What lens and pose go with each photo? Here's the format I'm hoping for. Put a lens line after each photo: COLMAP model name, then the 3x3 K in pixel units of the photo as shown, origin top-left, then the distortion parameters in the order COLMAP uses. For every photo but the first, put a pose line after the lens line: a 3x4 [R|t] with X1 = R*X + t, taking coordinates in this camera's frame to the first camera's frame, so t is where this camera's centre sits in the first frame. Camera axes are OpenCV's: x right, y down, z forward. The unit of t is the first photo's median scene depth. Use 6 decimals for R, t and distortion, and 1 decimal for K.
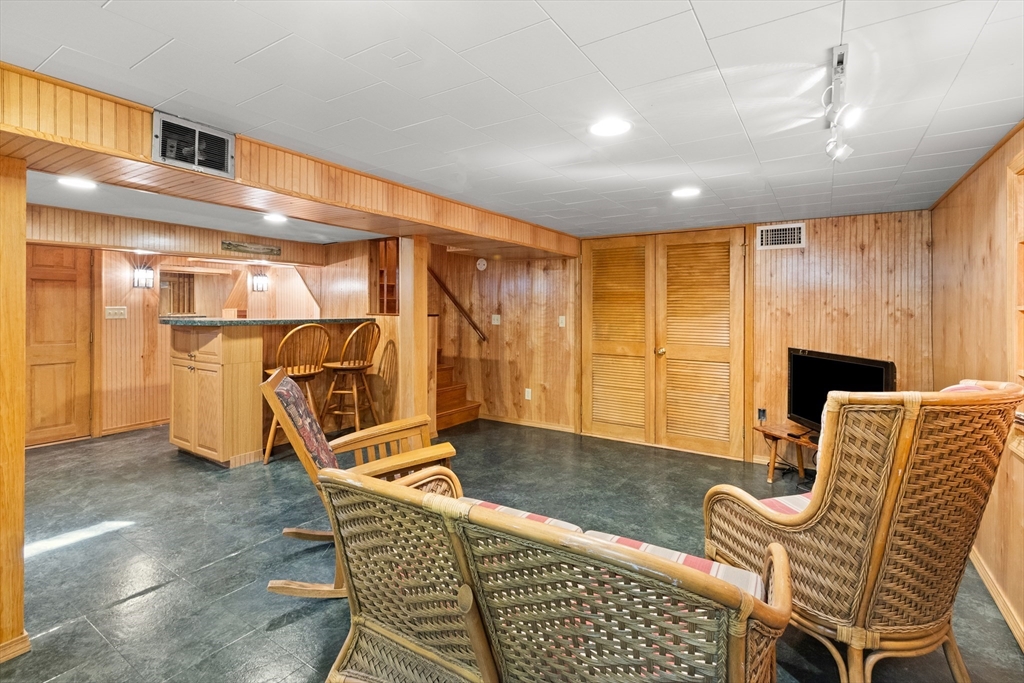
lens RADIAL K [[468.3, 0, 529.5], [0, 468.3, 308.3], [0, 0, 1]] dist [0.012434, 0.000119]
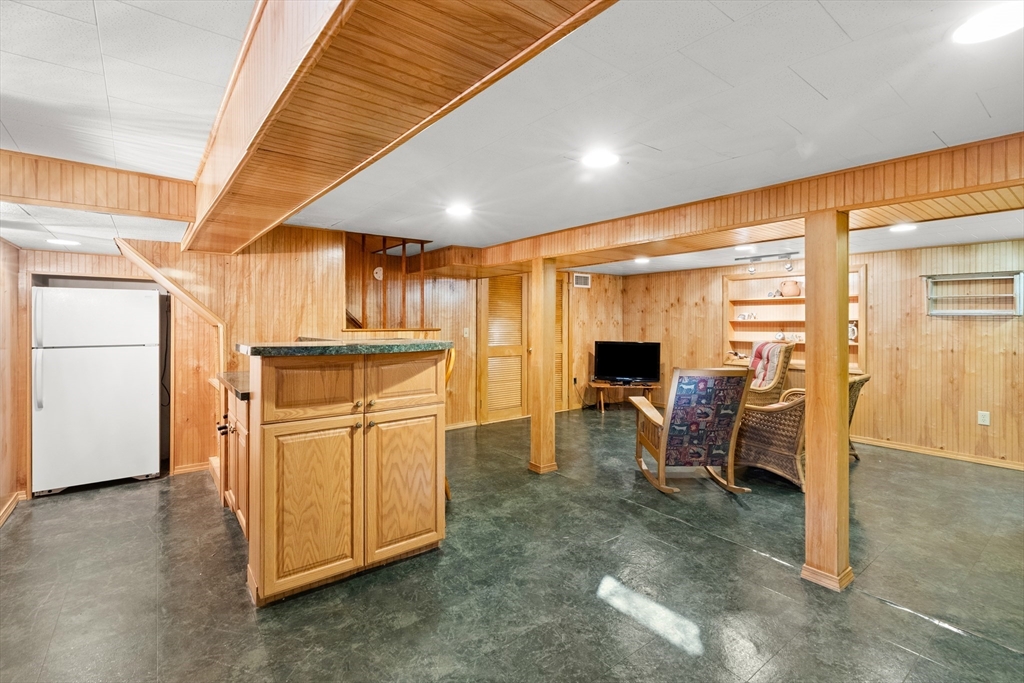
lens RADIAL K [[468.3, 0, 510.7], [0, 468.3, 320.3], [0, 0, 1]] dist [0.012434, 0.000119]
pose [[0.337011, -0.002552, 0.941497, -1.225714], [0.003118, 0.999994, 0.001595, -0.003354], [-0.941496, 0.002398, 0.337017, 0.636636]]
